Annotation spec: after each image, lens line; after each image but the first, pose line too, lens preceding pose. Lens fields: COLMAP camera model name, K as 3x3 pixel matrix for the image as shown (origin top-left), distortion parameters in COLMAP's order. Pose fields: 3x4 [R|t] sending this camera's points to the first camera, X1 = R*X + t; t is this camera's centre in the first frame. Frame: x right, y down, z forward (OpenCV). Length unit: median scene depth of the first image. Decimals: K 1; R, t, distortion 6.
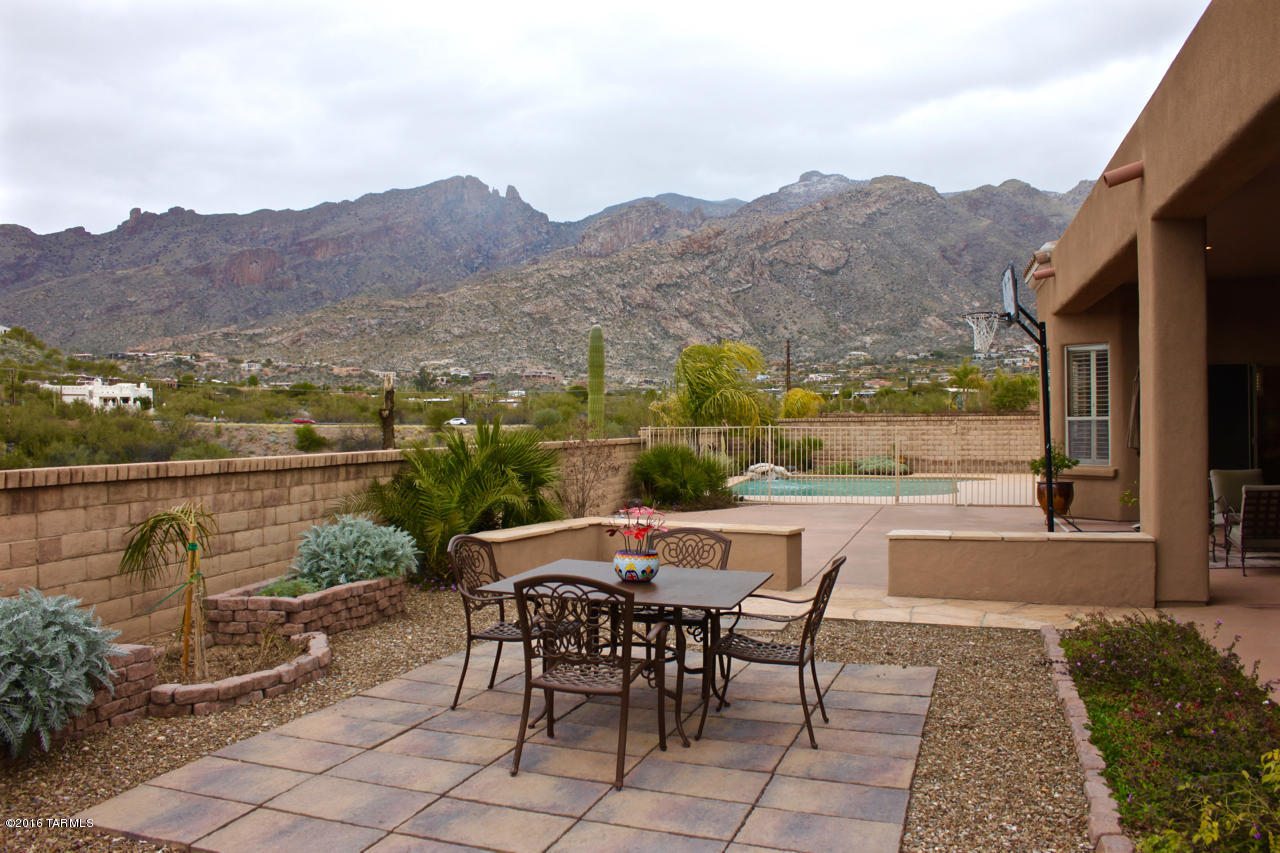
lens RADIAL K [[1061.4, 0, 640.0], [0, 1061.4, 426.5], [0, 0, 1]] dist [-0.168298, 0.148590]
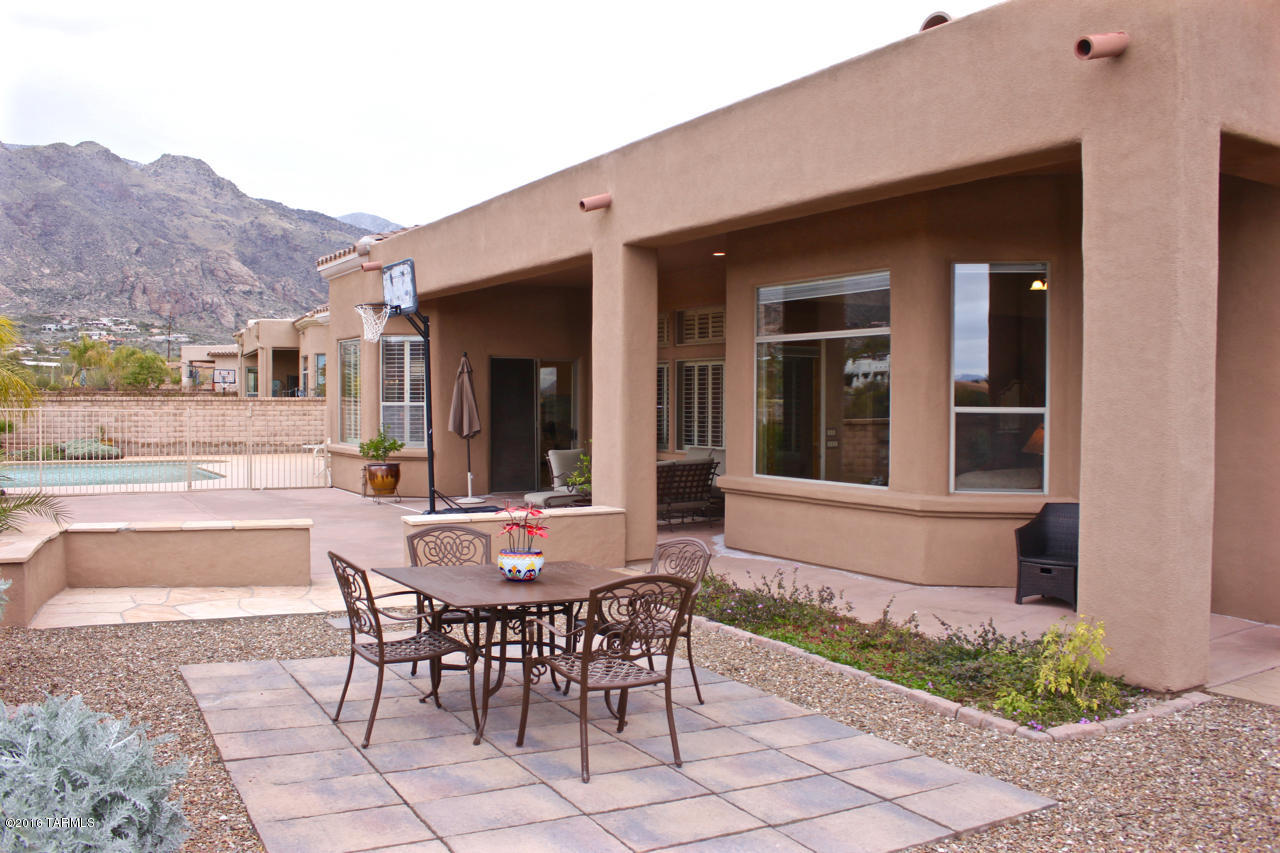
lens RADIAL K [[1061.4, 0, 640.0], [0, 1061.4, 426.5], [0, 0, 1]] dist [-0.168298, 0.148590]
pose [[0.673449, -0.007592, 0.739195, -0.409601], [-0.008588, 0.999799, 0.018092, -0.011948], [-0.739184, -0.018533, 0.673249, 0.147366]]
